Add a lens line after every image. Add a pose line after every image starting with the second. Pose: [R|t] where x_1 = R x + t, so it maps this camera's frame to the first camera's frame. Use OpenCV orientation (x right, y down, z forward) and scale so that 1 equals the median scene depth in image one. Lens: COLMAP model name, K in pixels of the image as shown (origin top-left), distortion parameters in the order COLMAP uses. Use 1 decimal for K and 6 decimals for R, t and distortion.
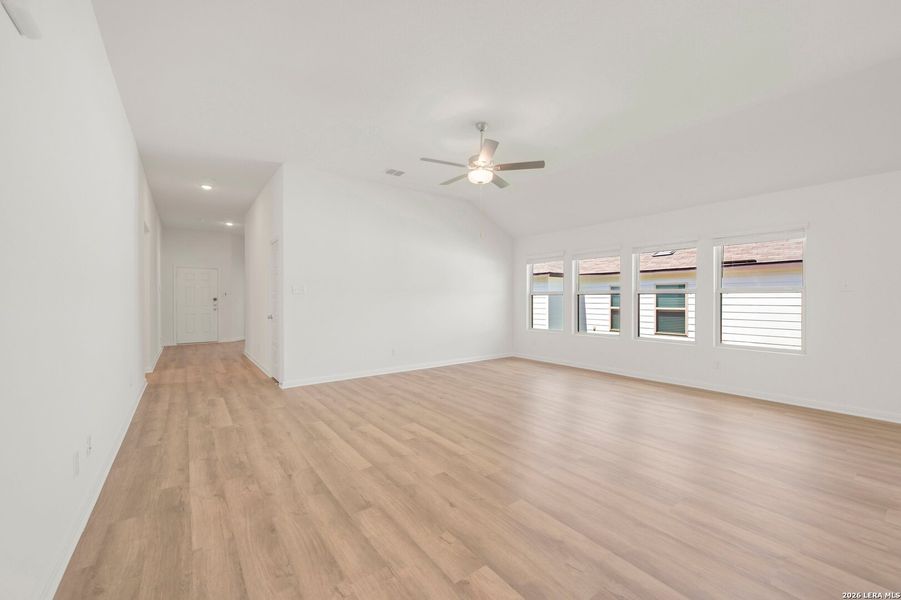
lens RADIAL K [[359.1, 0, 452.1], [0, 359.1, 300.2], [0, 0, 1]] dist [-0.001387, 0.000043]
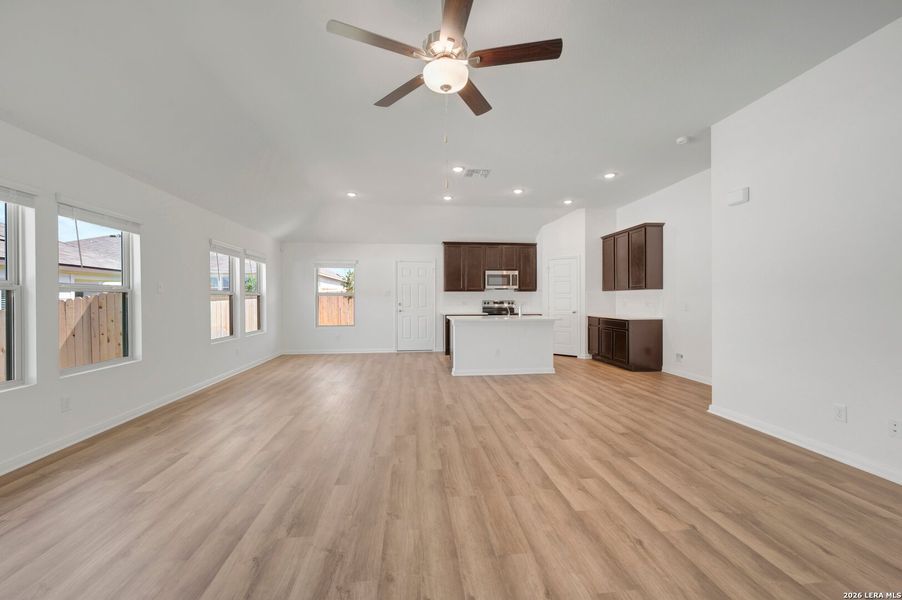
lens RADIAL K [[359.5, 0, 455.0], [0, 359.5, 299.9], [0, 0, 1]] dist [-0.001387, 0.000043]
pose [[-0.868703, 0.002210, 0.495328, -0.237286], [0.004890, 0.999980, 0.004114, -0.004396], [-0.495309, 0.005996, -0.868696, 1.695709]]
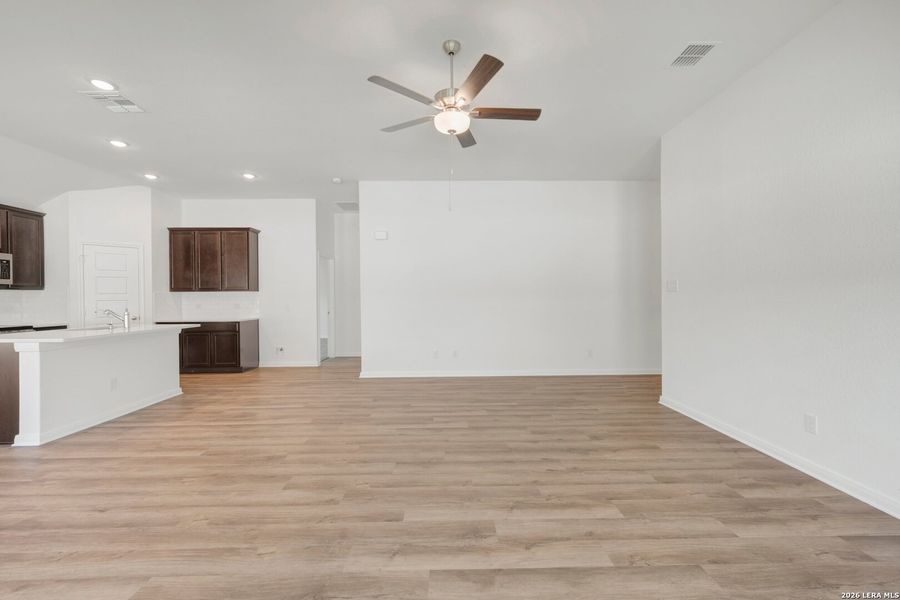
lens RADIAL K [[358.7, 0, 453.6], [0, 358.7, 300.4], [0, 0, 1]] dist [-0.001387, 0.000043]
pose [[-0.580455, 0.011765, -0.814208, 0.738007], [0.005967, 0.999930, 0.010194, -0.010014], [0.814271, 0.001059, -0.580484, 1.616329]]
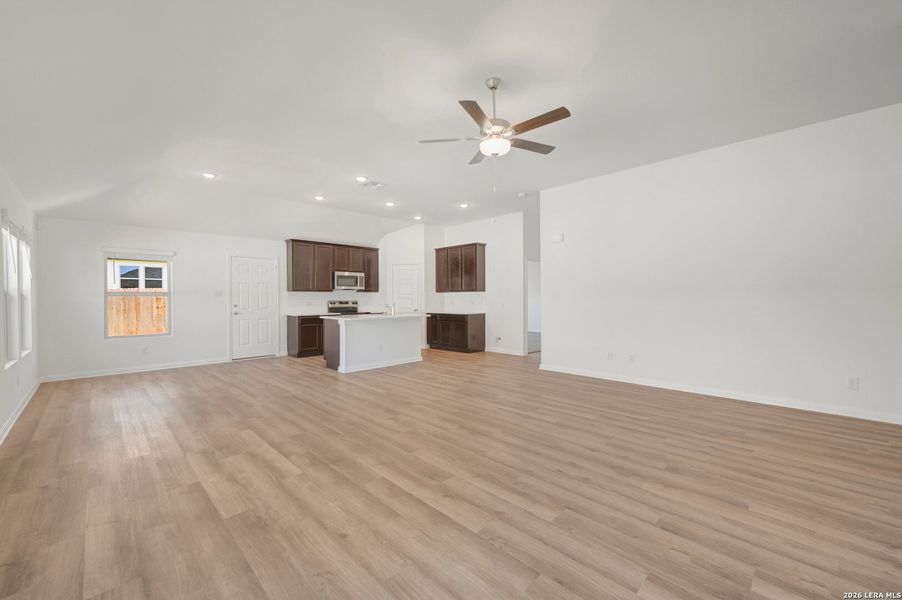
lens RADIAL K [[359.5, 0, 455.9], [0, 359.5, 298.4], [0, 0, 1]] dist [-0.001387, 0.000043]
pose [[-0.988761, 0.007555, -0.149315, 0.329767], [0.007149, 0.999969, 0.003256, -0.007709], [0.149335, 0.002152, -0.988784, 2.056072]]
